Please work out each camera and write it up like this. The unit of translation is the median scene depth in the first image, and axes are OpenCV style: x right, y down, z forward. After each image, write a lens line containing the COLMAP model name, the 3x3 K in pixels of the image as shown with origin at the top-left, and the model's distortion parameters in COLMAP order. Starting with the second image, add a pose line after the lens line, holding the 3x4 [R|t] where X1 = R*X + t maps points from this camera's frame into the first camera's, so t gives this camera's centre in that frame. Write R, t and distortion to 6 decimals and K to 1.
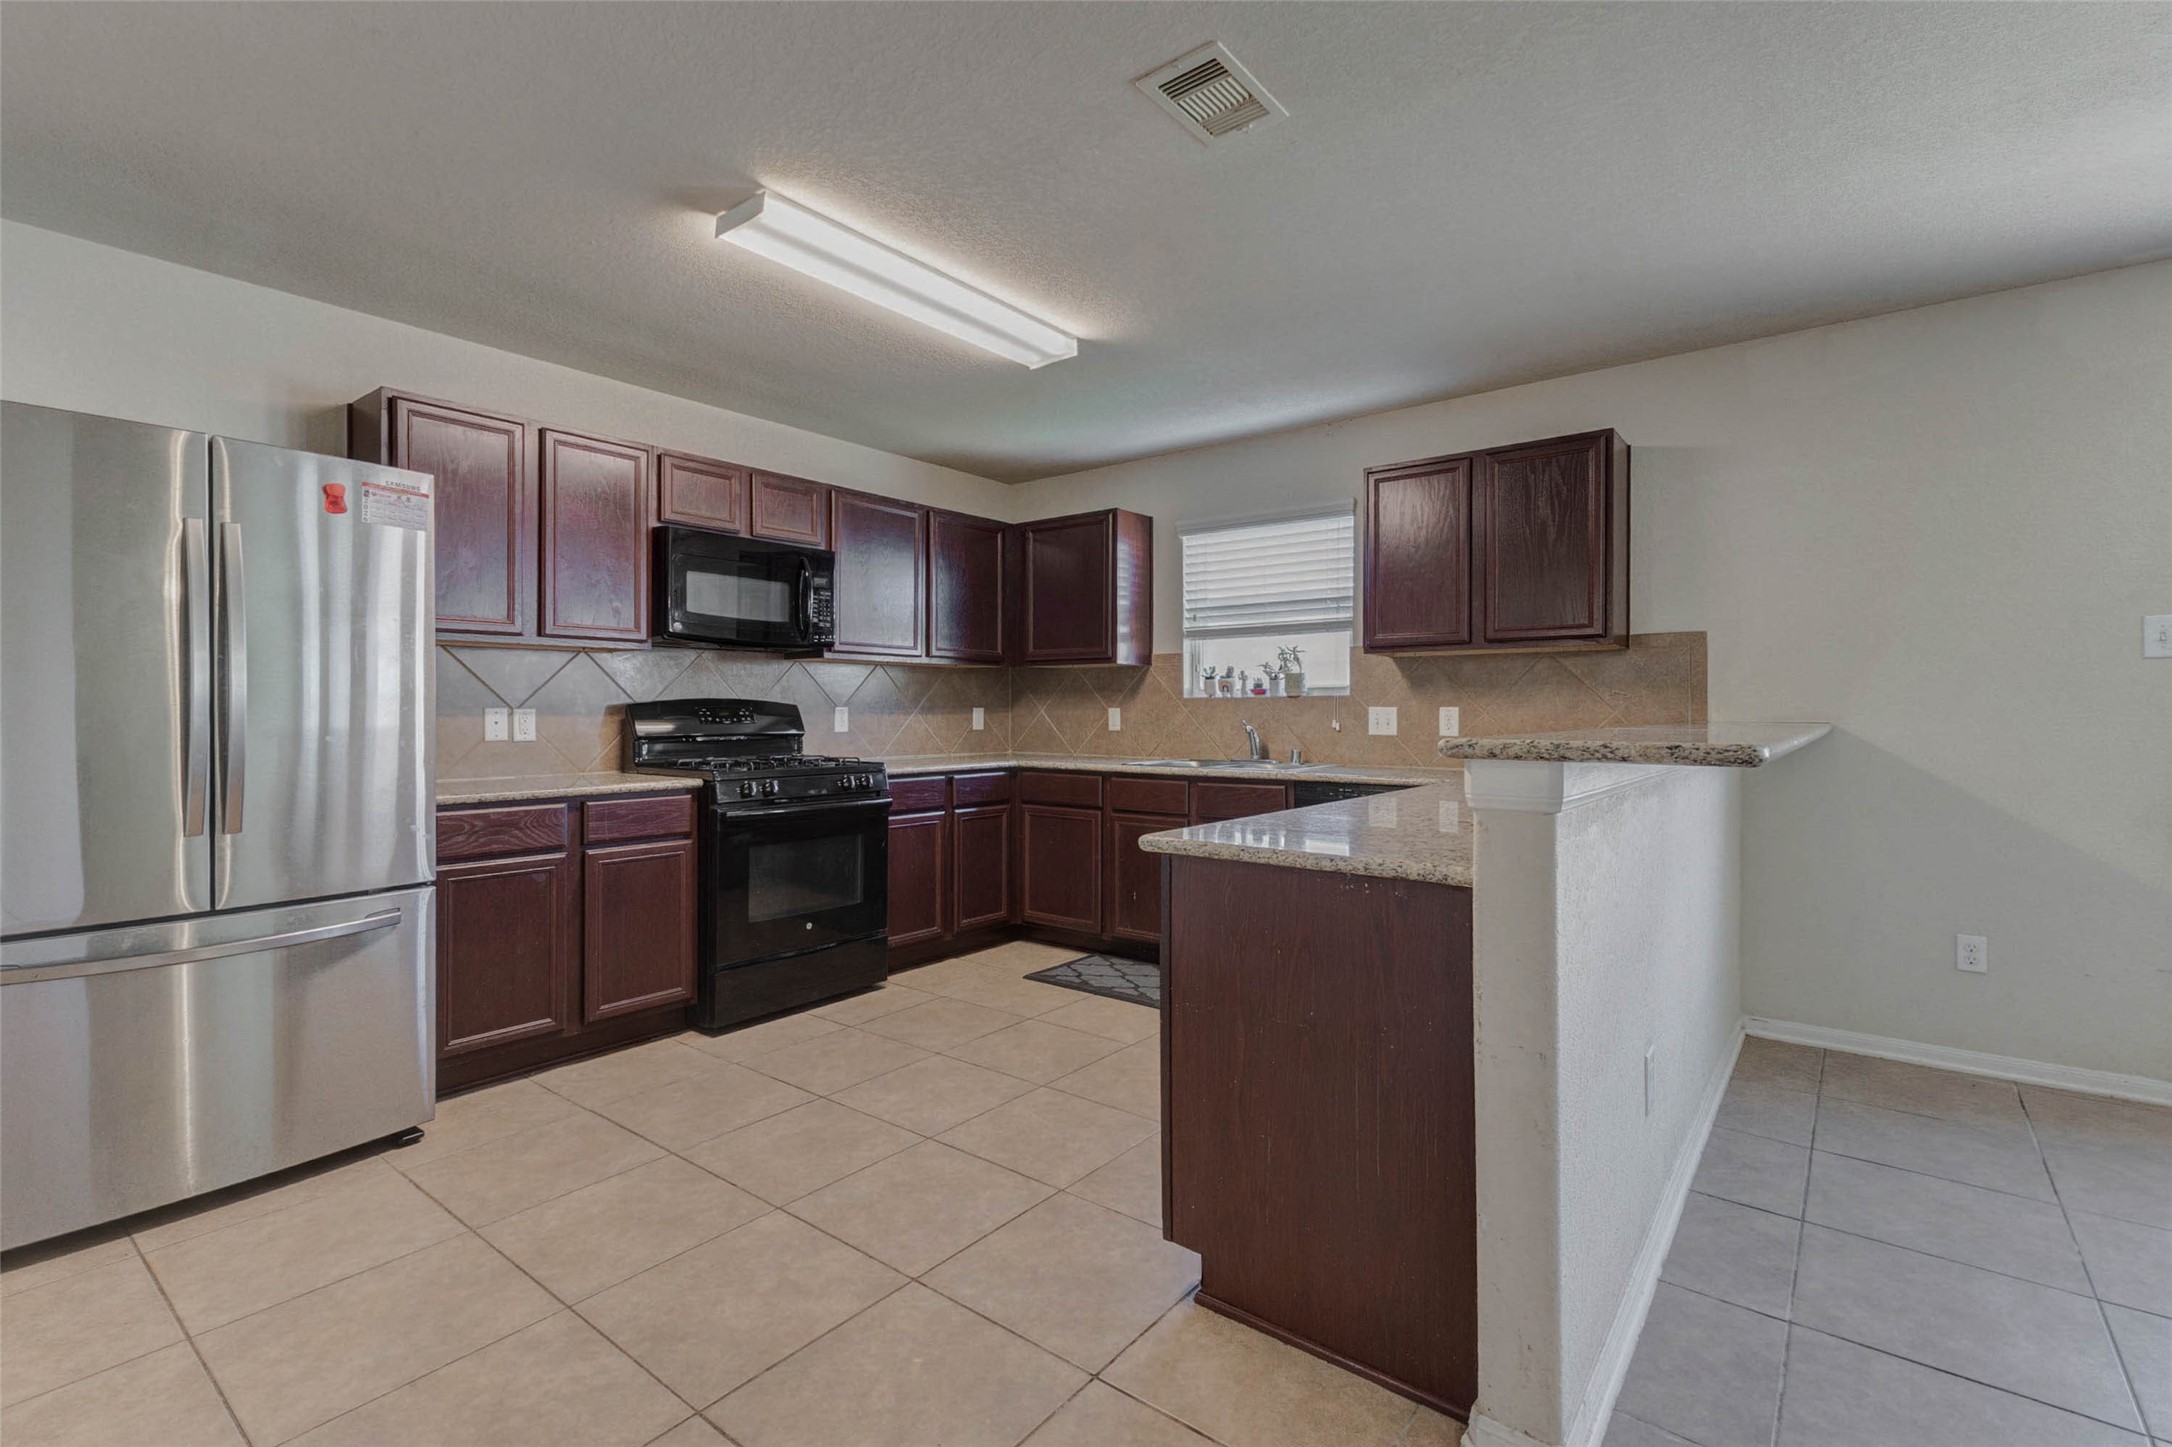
lens RADIAL K [[956.3, 0, 1091.1], [0, 956.3, 704.6], [0, 0, 1]] dist [0.021160, 0.000297]
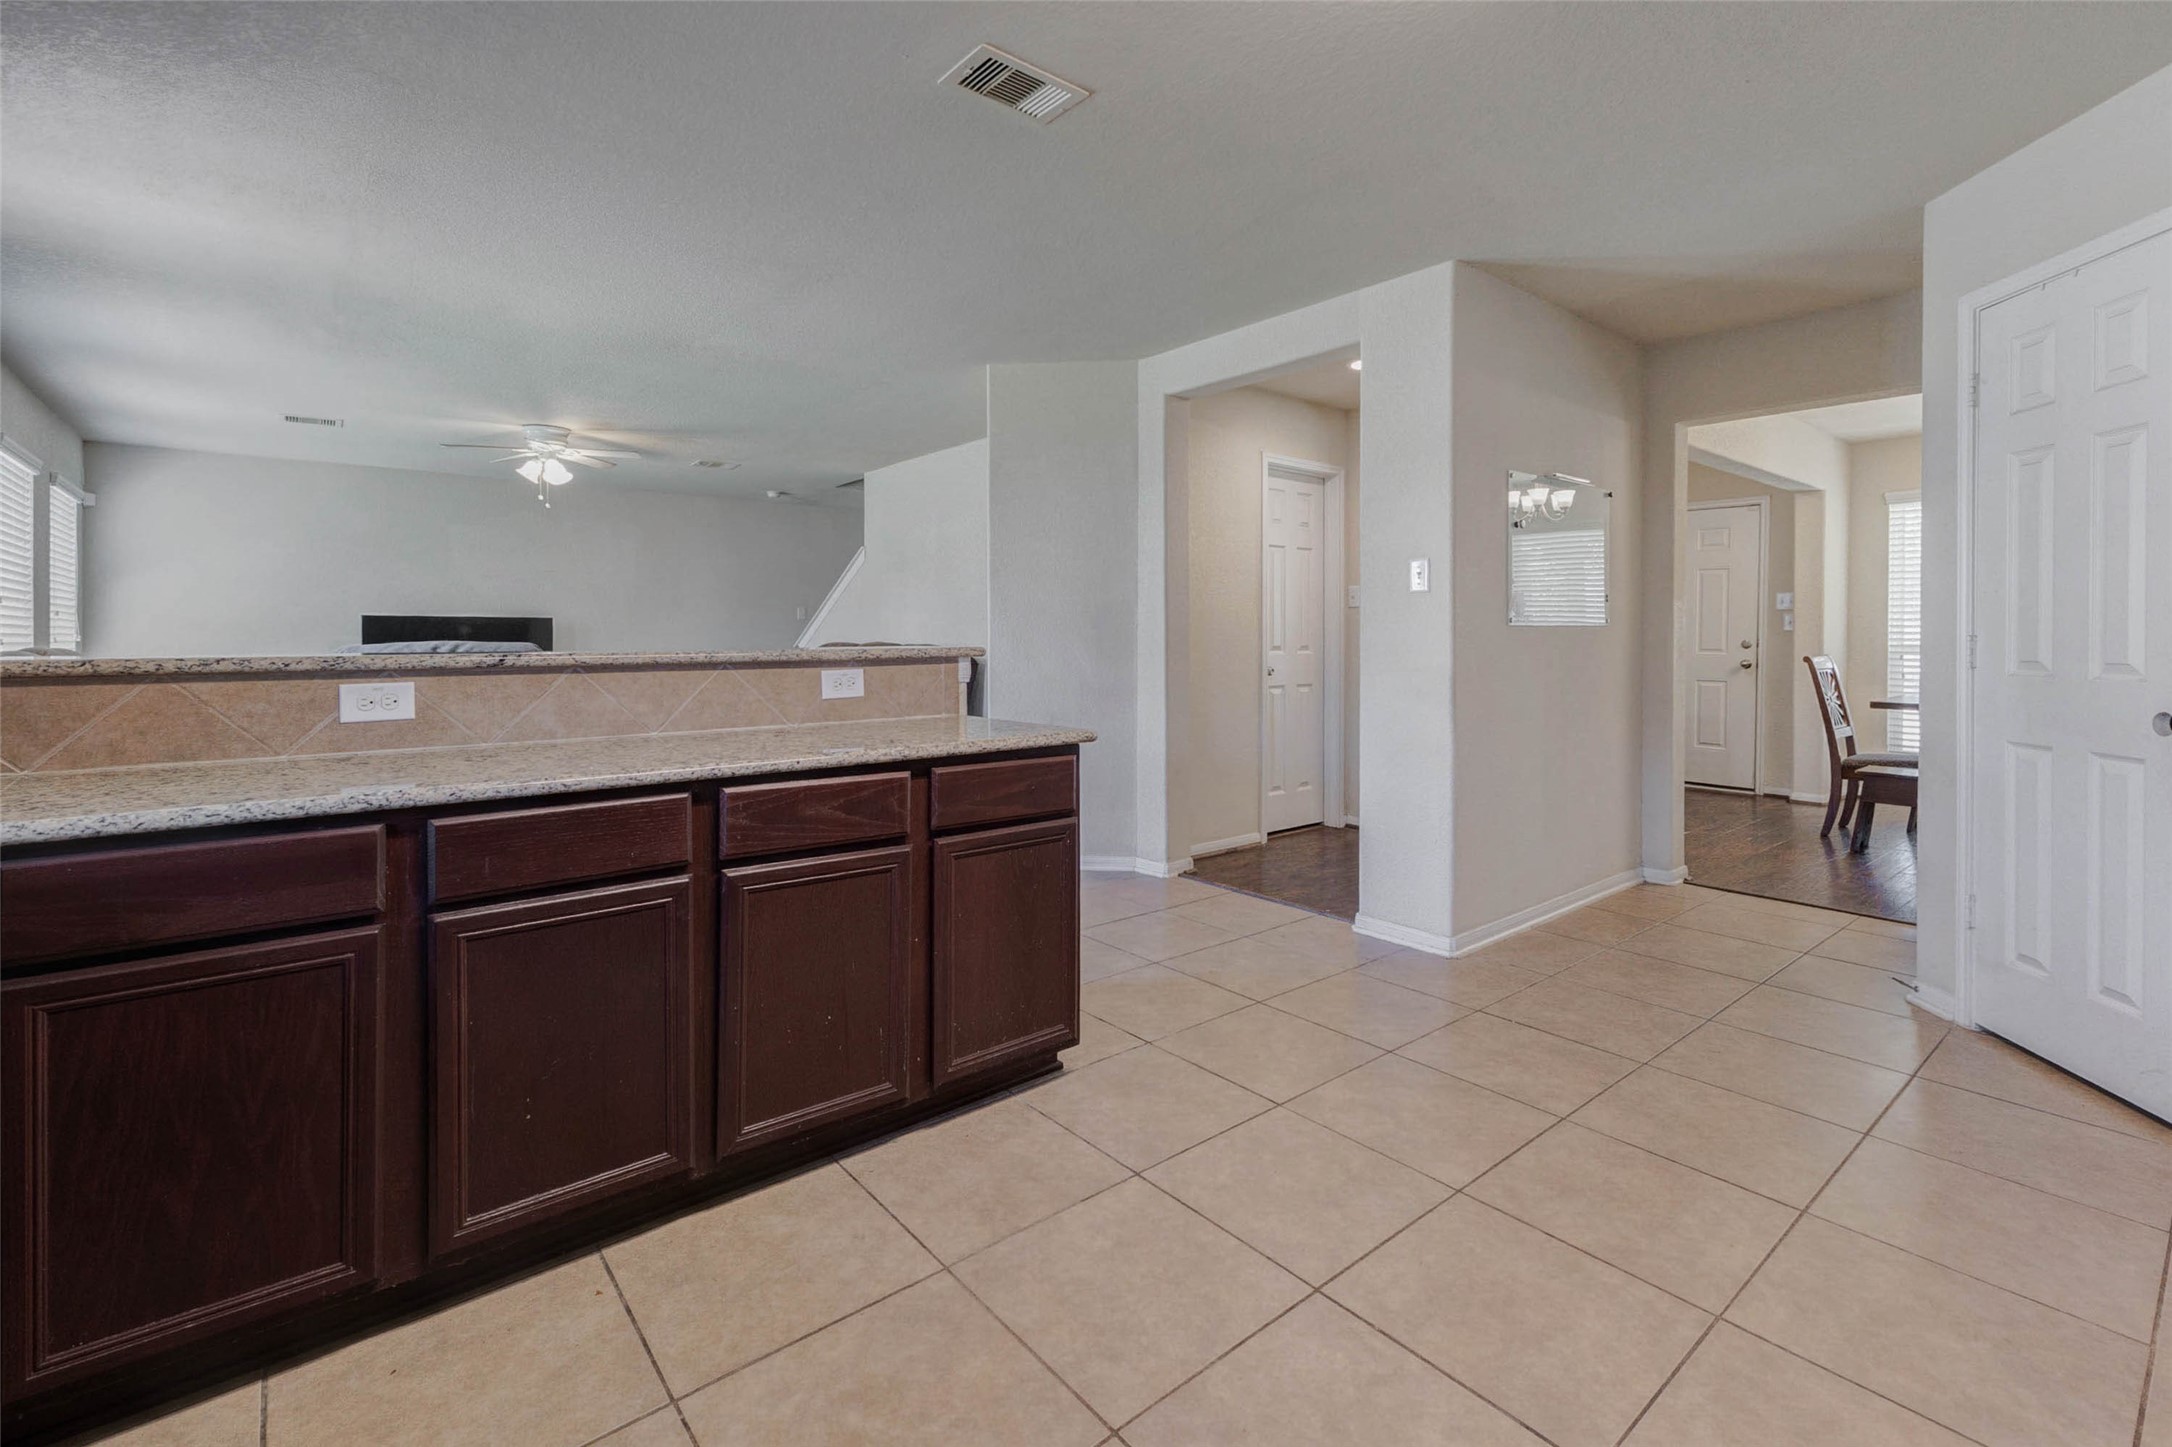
lens RADIAL K [[943.3, 0, 1081.3], [0, 943.3, 643.2], [0, 0, 1]] dist [0.000587, 0.000182]
pose [[-0.973760, -0.001900, 0.227568, -0.128904], [-0.000501, 0.999981, 0.006206, 0.009513], [-0.227576, 0.005929, -0.973742, 1.351224]]
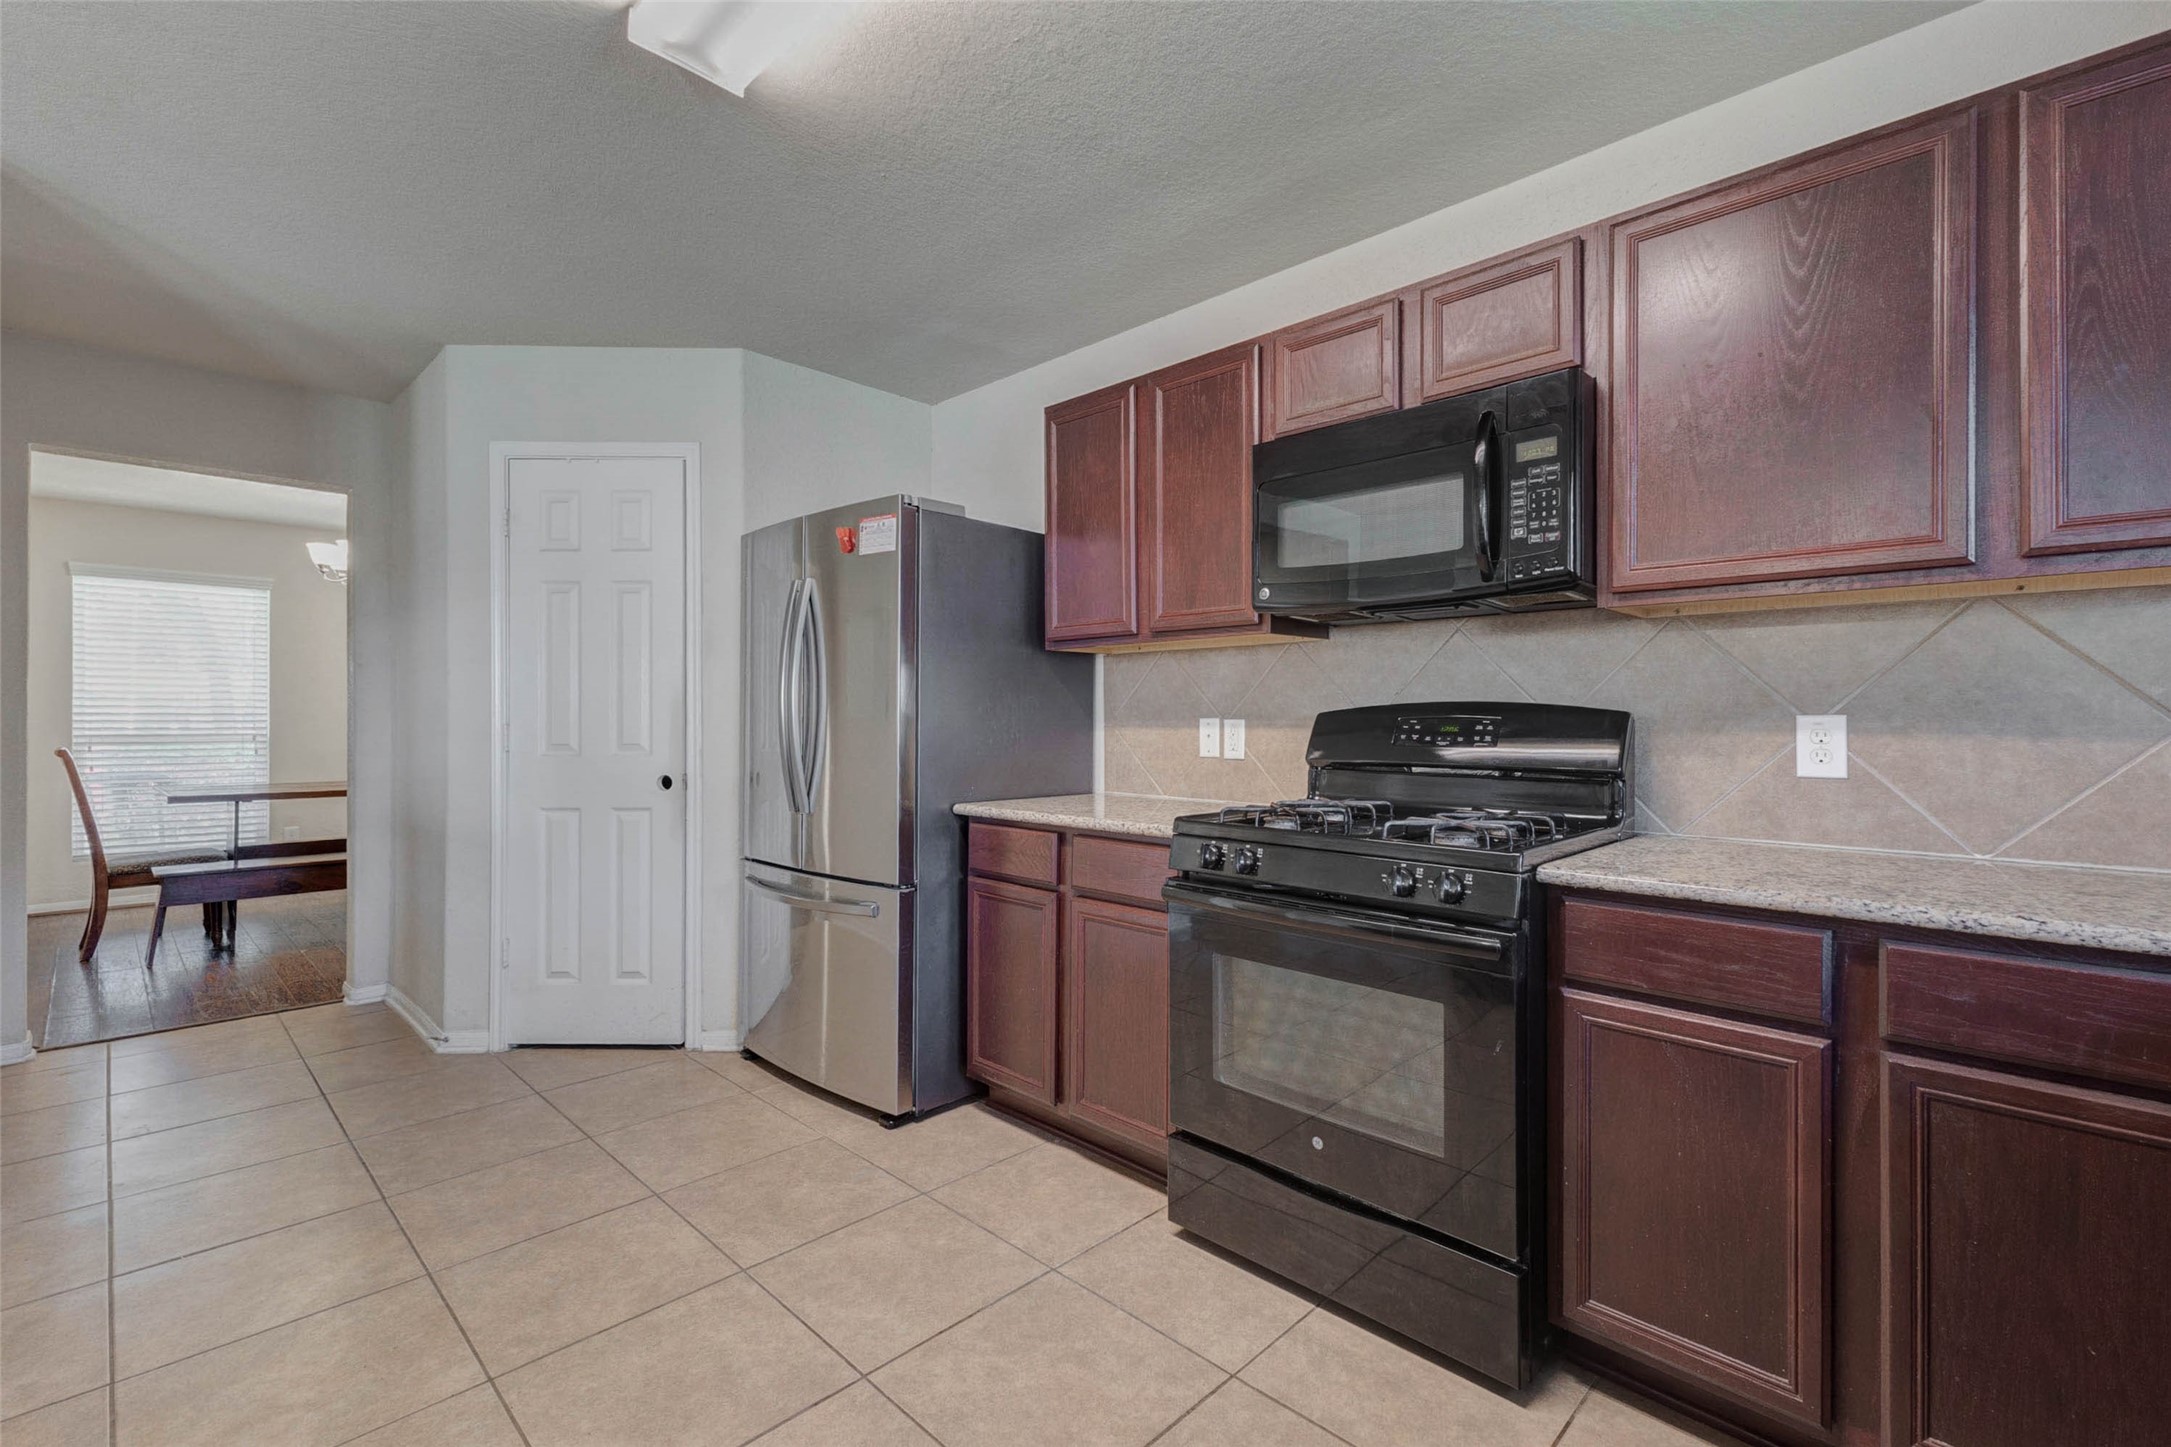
lens RADIAL K [[960.2, 0, 1106.5], [0, 960.2, 717.3], [0, 0, 1]] dist [0.000564, -0.000079]
pose [[-0.100492, -0.004272, -0.994929, 0.265930], [0.003106, 0.999985, -0.004608, 0.006024], [0.994933, -0.003554, -0.100478, 1.095176]]
